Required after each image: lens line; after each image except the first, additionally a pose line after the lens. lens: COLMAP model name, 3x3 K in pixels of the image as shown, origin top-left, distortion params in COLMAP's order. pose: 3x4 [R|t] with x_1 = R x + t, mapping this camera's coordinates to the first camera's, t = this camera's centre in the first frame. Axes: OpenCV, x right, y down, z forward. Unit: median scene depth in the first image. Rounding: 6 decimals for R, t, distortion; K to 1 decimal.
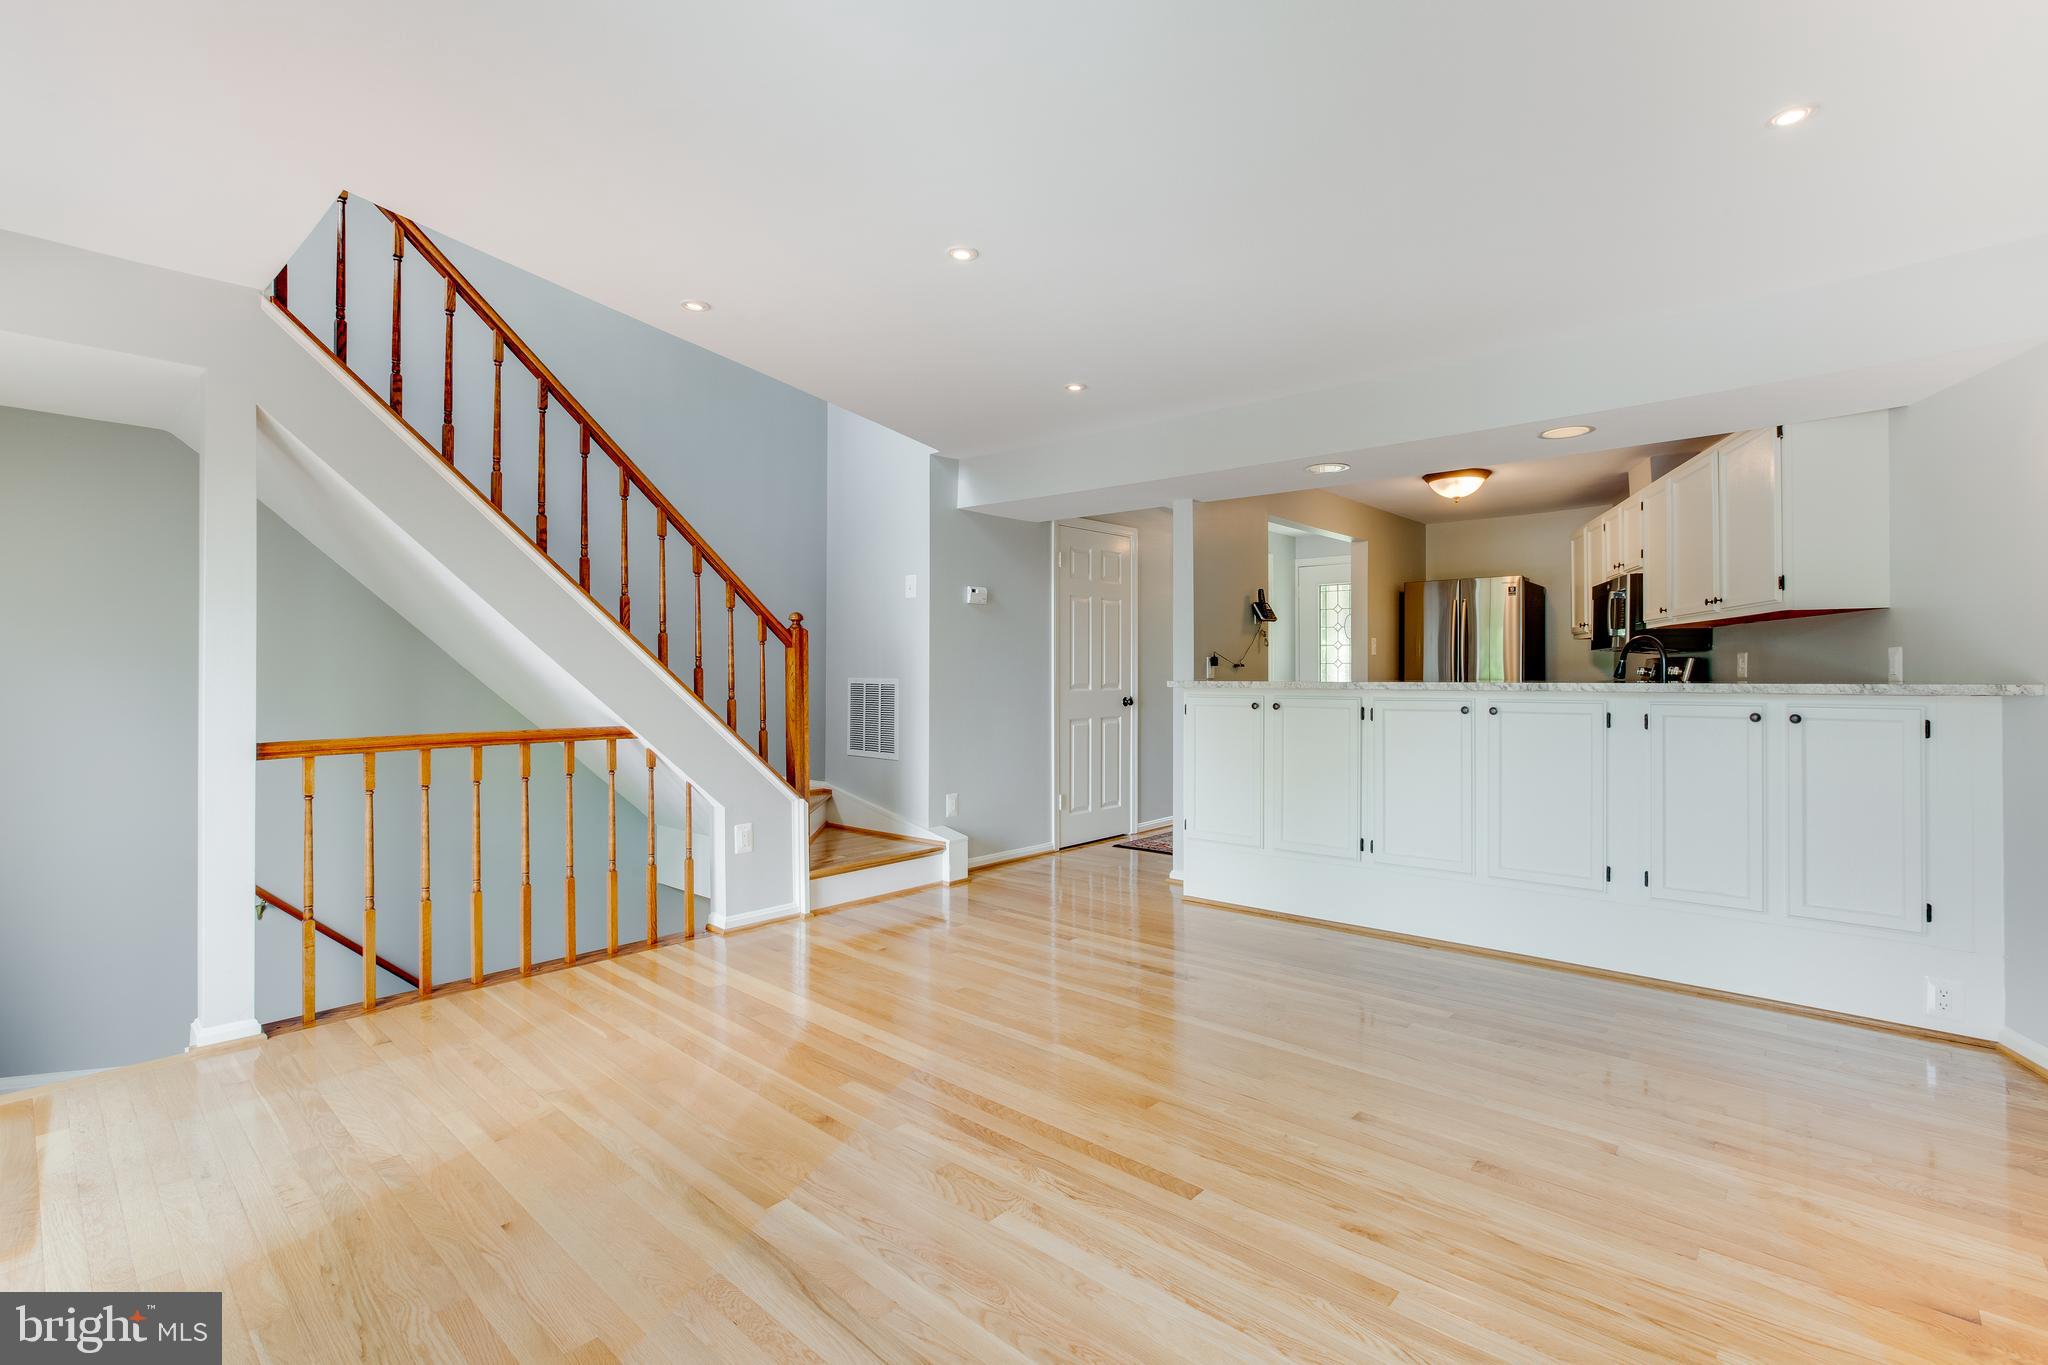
lens RADIAL K [[965.8, 0, 1016.0], [0, 965.8, 679.0], [0, 0, 1]] dist [-0.025068, -0.000282]
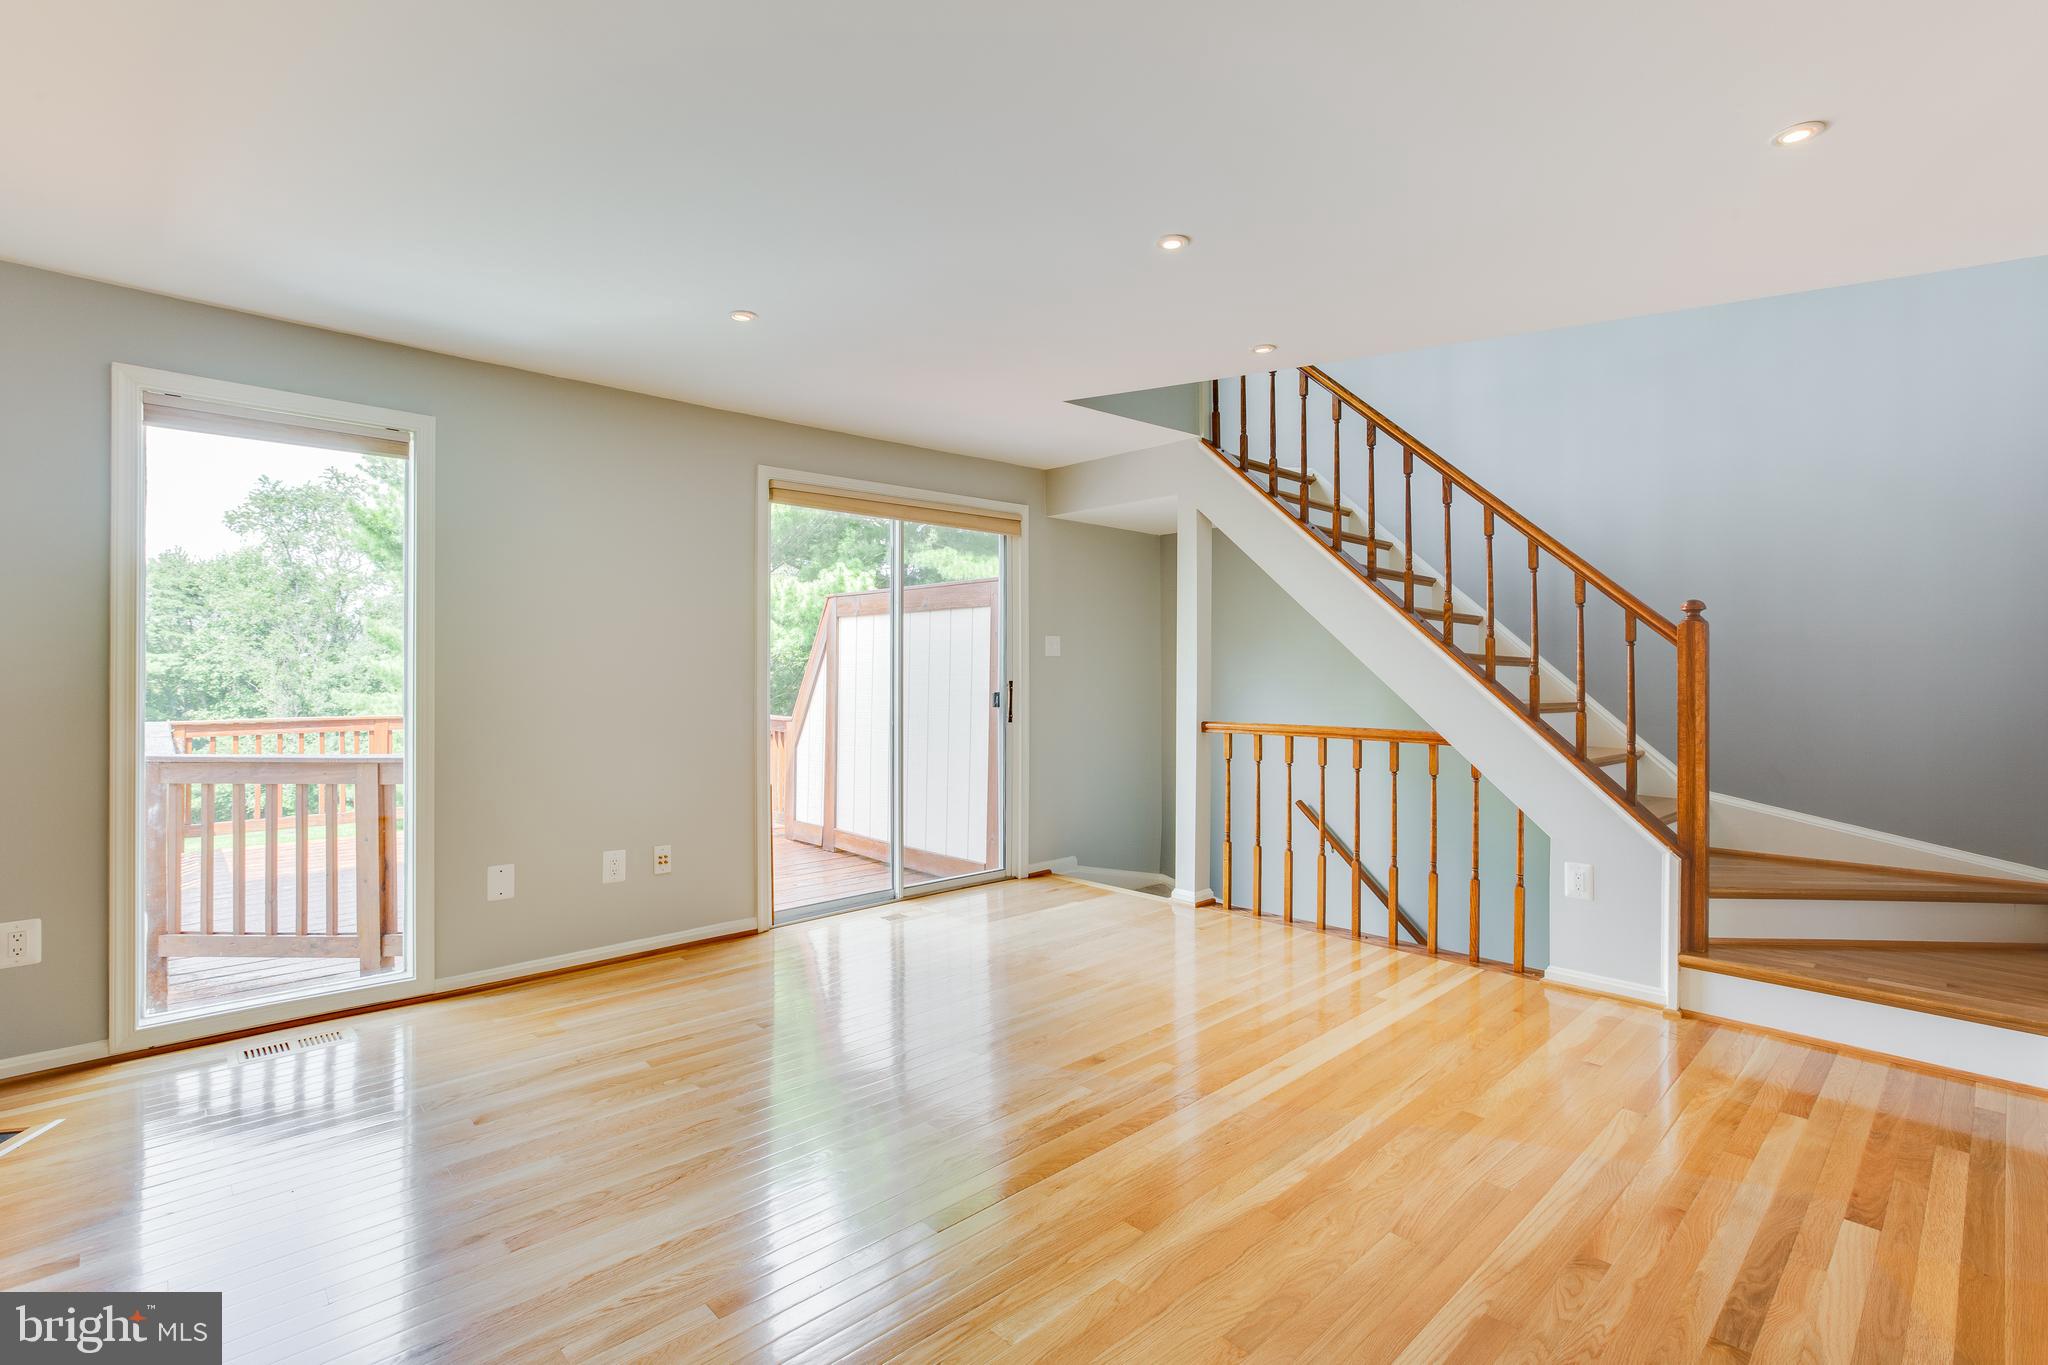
lens RADIAL K [[964.9, 0, 1024.0], [0, 964.9, 682.5], [0, 0, 1]] dist [-0.001308, 0.000190]
pose [[-0.106712, 0.012356, -0.994213, 0.669756], [-0.004149, 0.999909, 0.012872, -0.014571], [0.994281, 0.005498, -0.106651, 0.700227]]
